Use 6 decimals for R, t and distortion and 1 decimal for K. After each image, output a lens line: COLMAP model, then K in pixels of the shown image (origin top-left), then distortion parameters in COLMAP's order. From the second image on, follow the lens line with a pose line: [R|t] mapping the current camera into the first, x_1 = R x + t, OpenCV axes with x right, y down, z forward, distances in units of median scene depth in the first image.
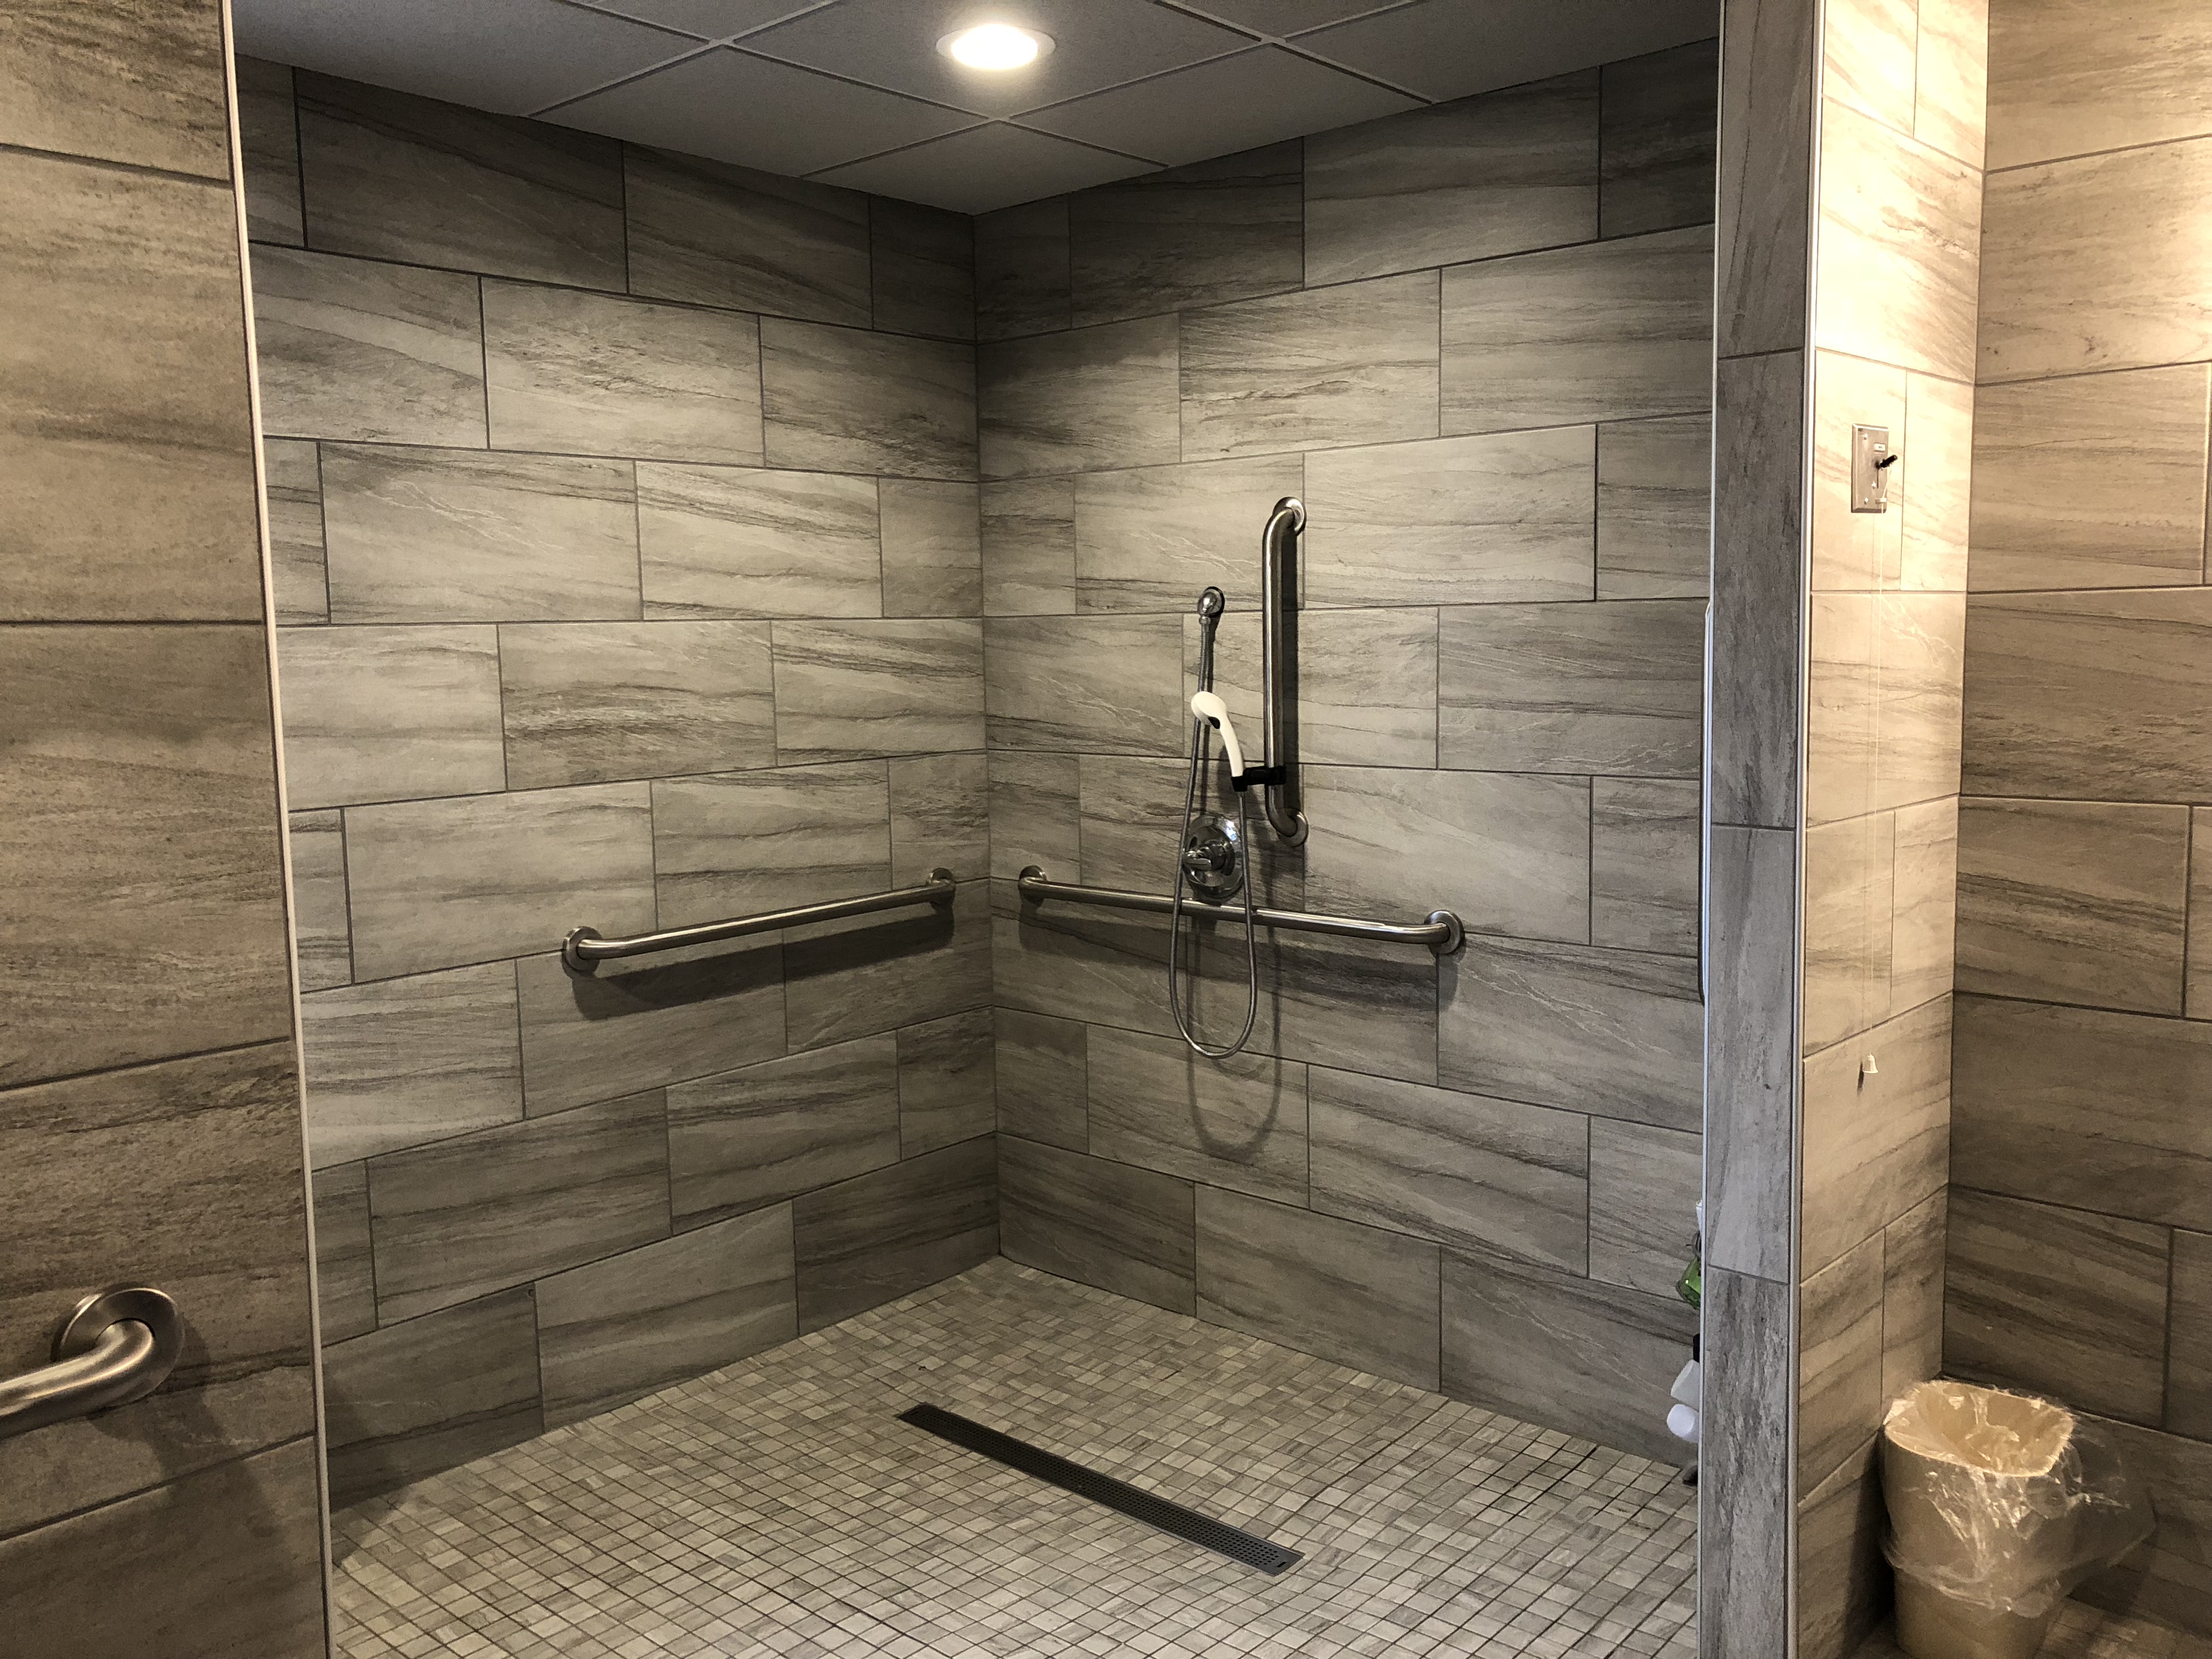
lens RADIAL K [[1794.2, 0, 1055.2], [0, 1794.2, 865.3], [0, 0, 1]] dist [0.031034, -0.039464]
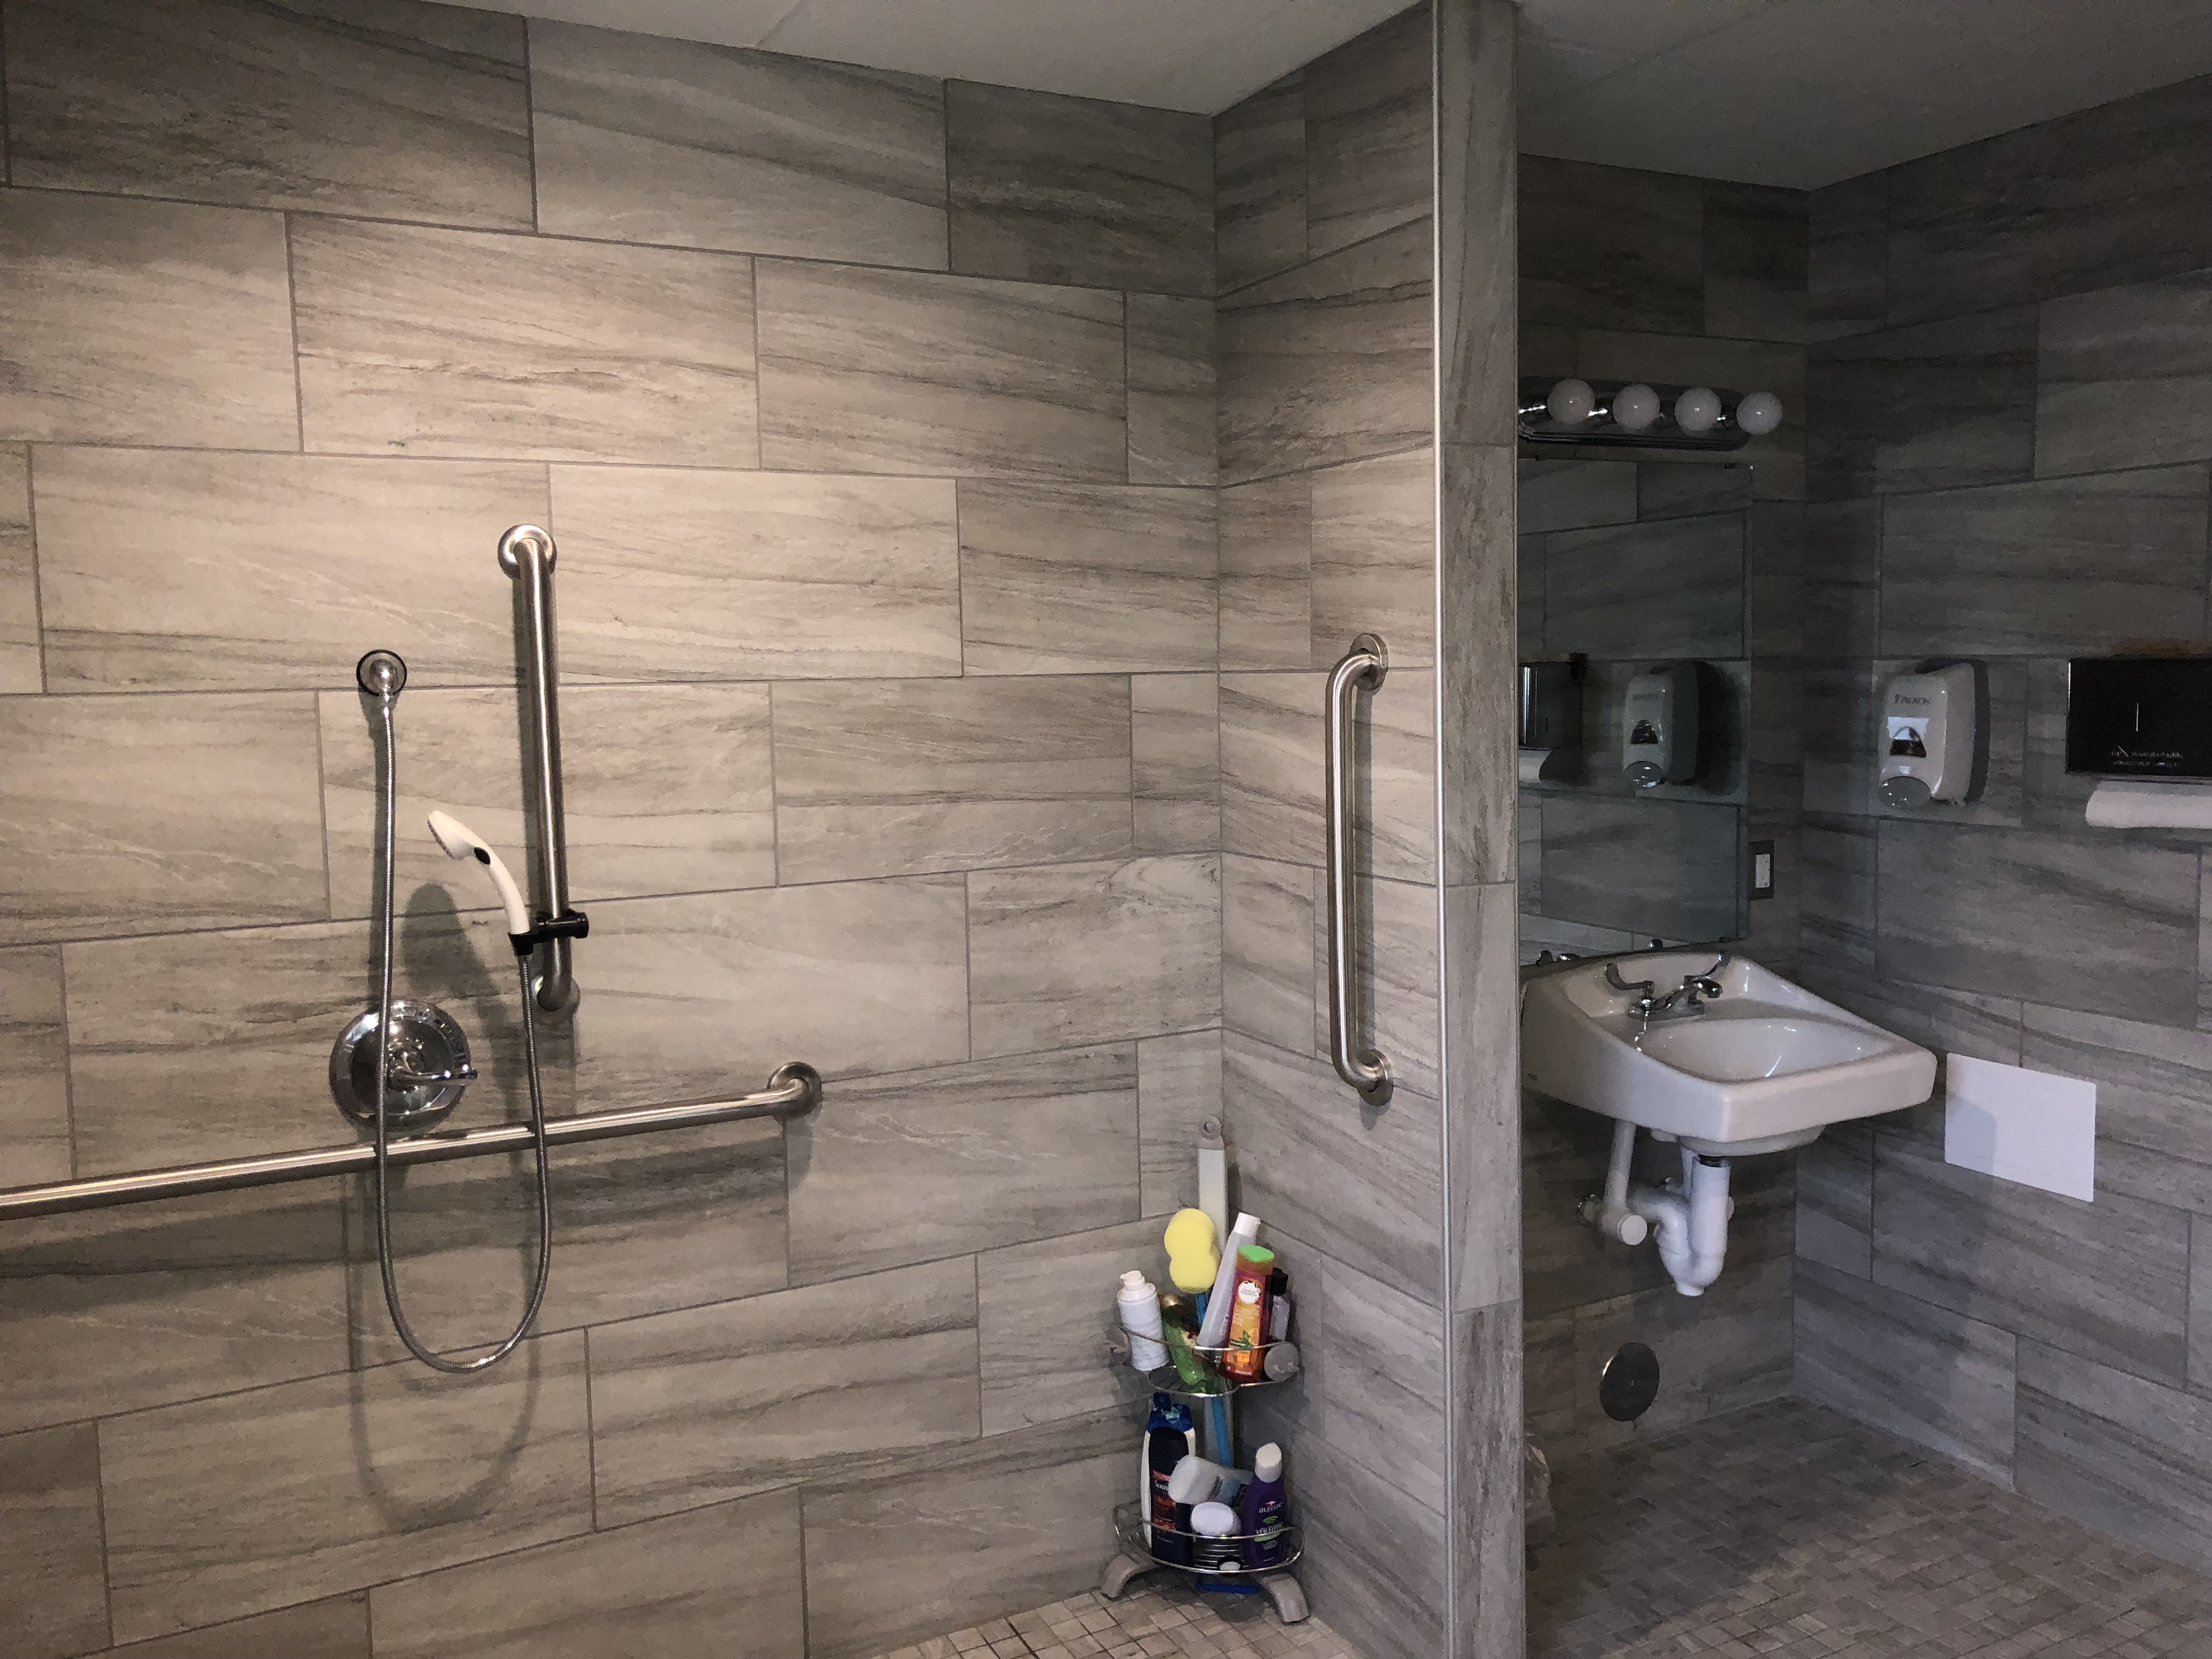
lens RADIAL K [[1794.2, 0, 1110.1], [0, 1794.2, 839.1], [0, 0, 1]] dist [0.031034, -0.039464]
pose [[0.324826, -0.077076, 0.942628, -0.468593], [0.138468, 0.989810, 0.033219, -0.077934], [-0.935583, 0.119734, 0.332188, 0.582157]]
